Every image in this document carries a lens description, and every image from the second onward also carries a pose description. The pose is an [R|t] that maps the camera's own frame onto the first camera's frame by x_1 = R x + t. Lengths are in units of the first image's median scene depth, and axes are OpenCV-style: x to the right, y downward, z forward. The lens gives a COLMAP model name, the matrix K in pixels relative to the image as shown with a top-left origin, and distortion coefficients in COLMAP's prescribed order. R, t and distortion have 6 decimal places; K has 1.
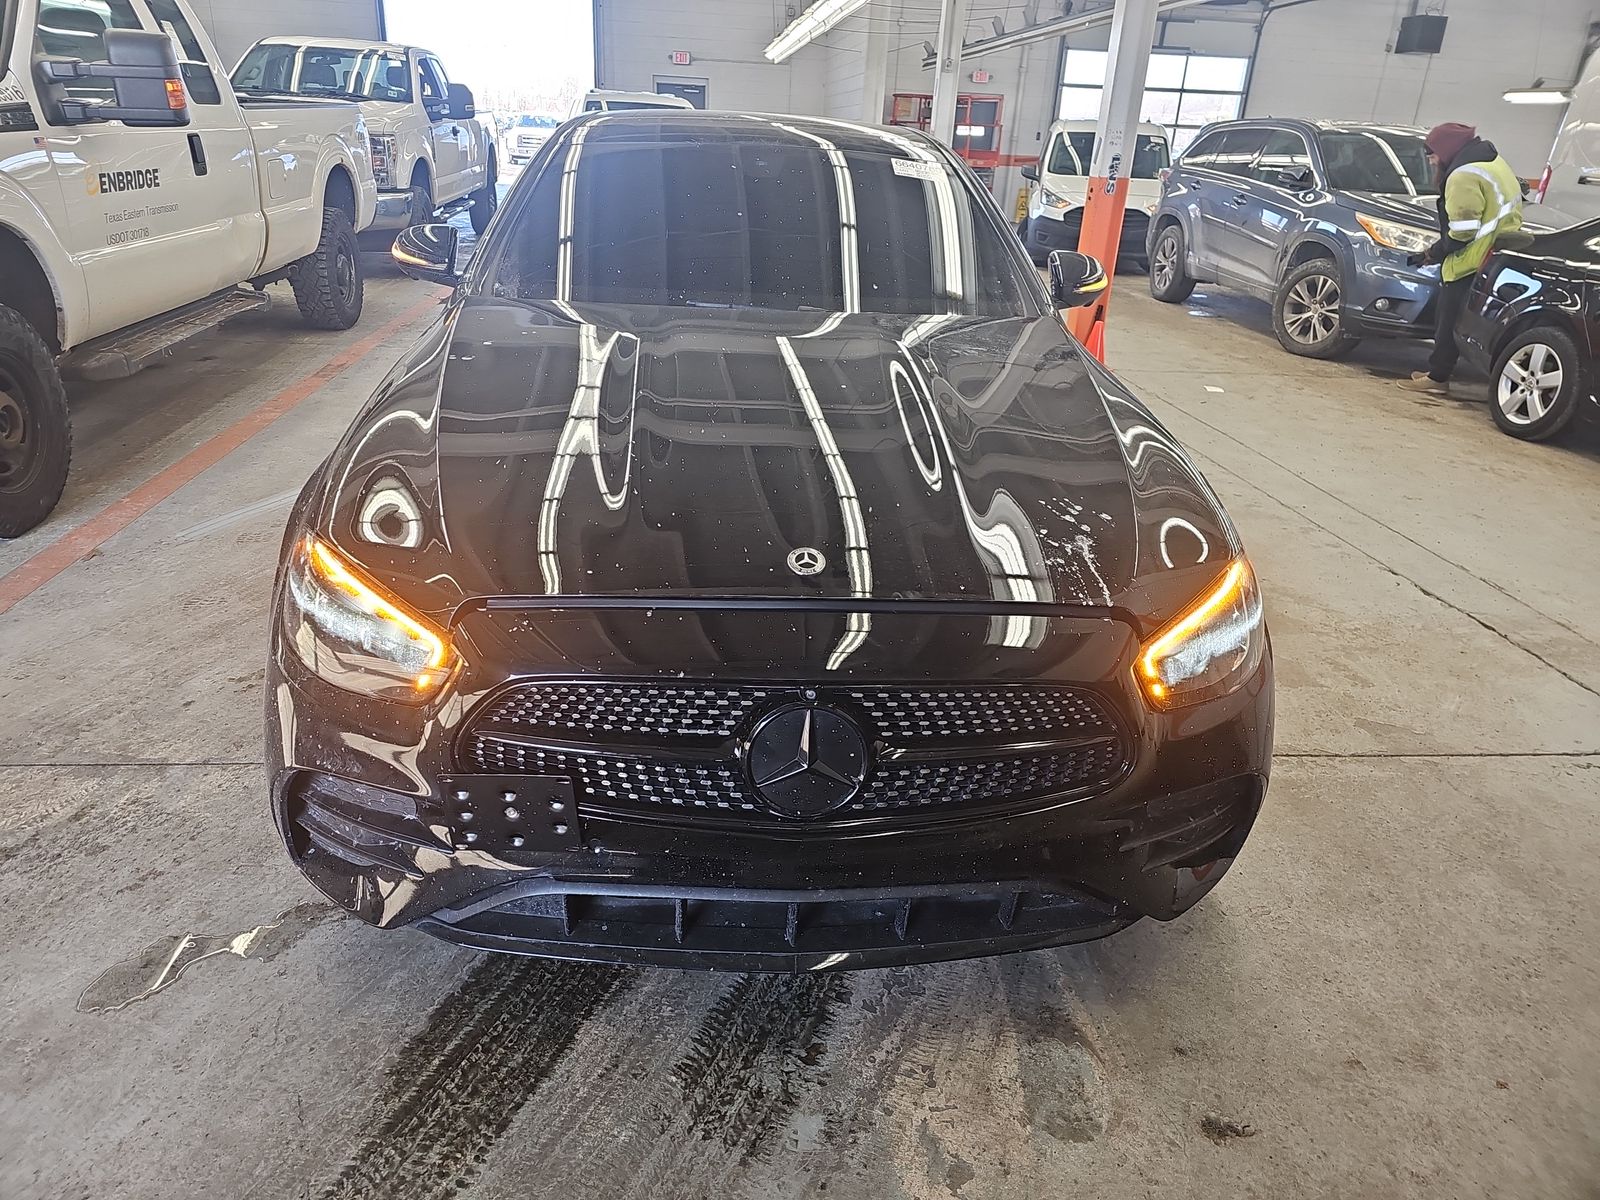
lens RADIAL K [[1071.8, 0, 794.5], [0, 1071.8, 587.8], [0, 0, 1]] dist [0.058807, -0.056362]
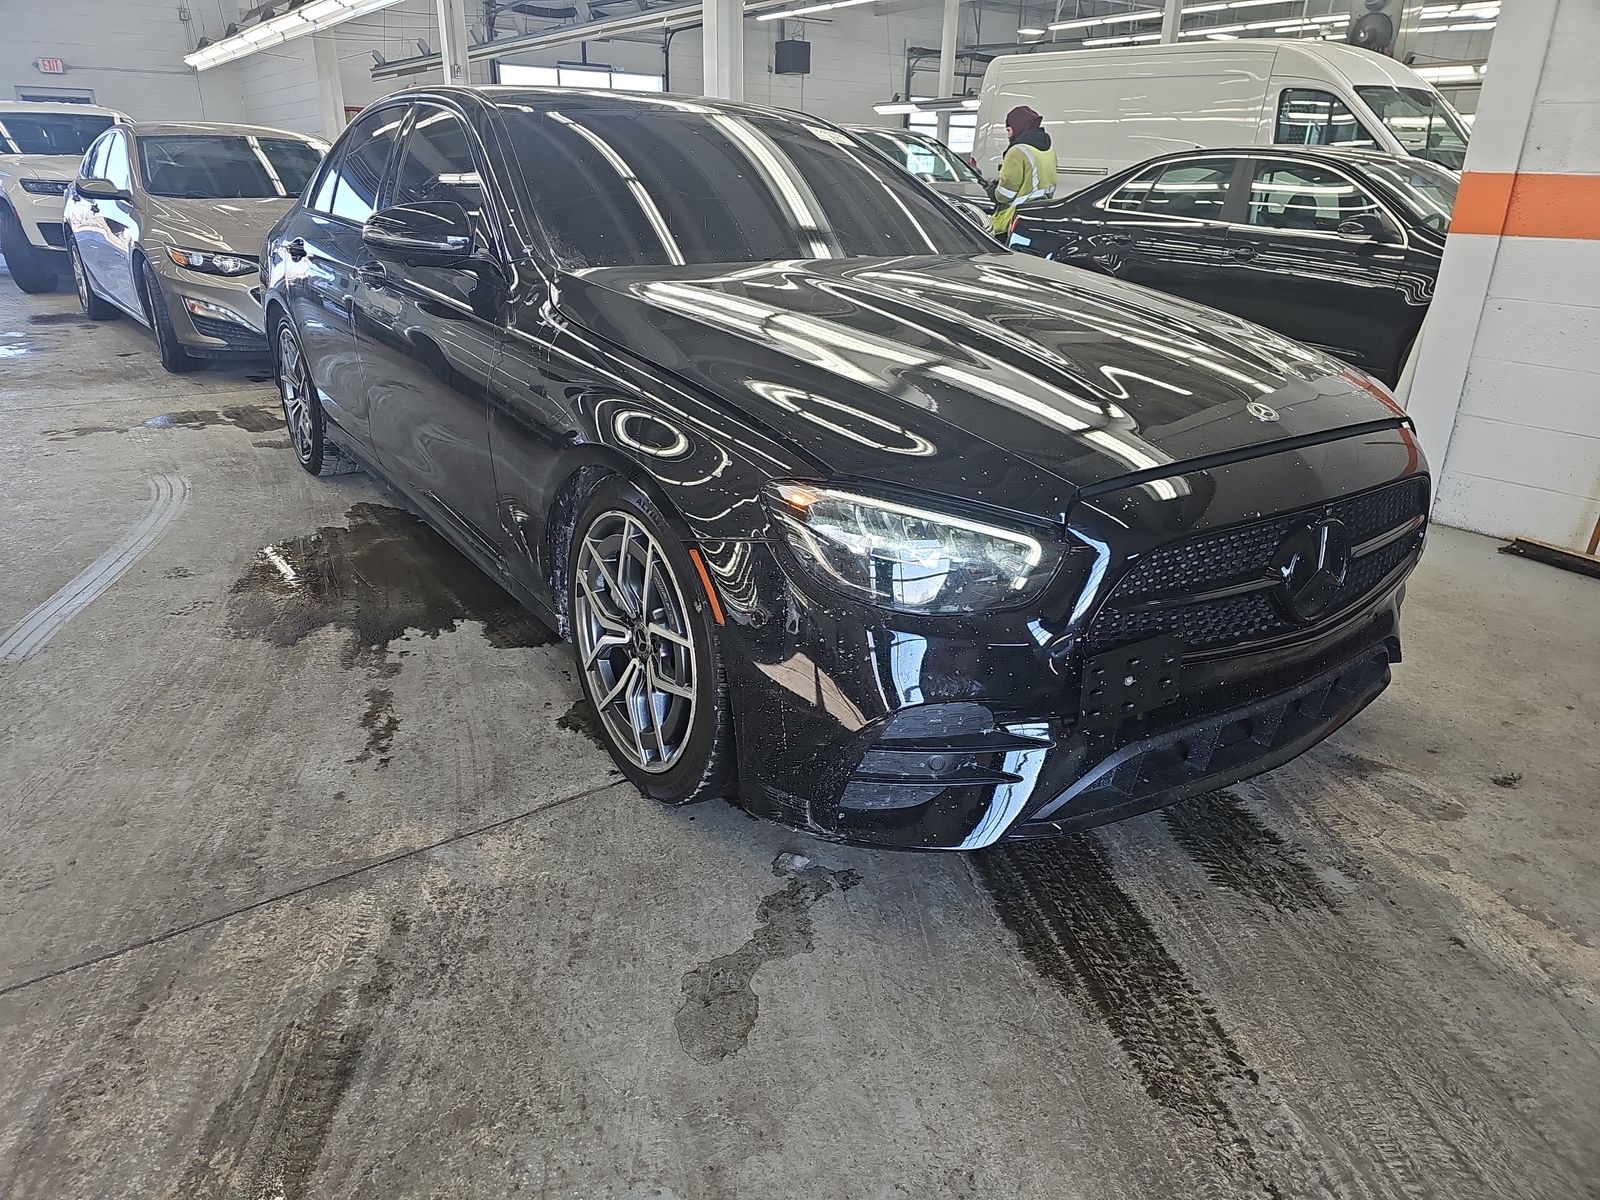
lens RADIAL K [[1071.8, 0, 794.5], [0, 1071.8, 587.8], [0, 0, 1]] dist [0.058807, -0.056362]
pose [[0.852440, -0.215799, 0.476211, -0.896483], [0.224292, 0.973711, 0.039752, -0.000458], [-0.472270, 0.072924, 0.878432, 0.173856]]
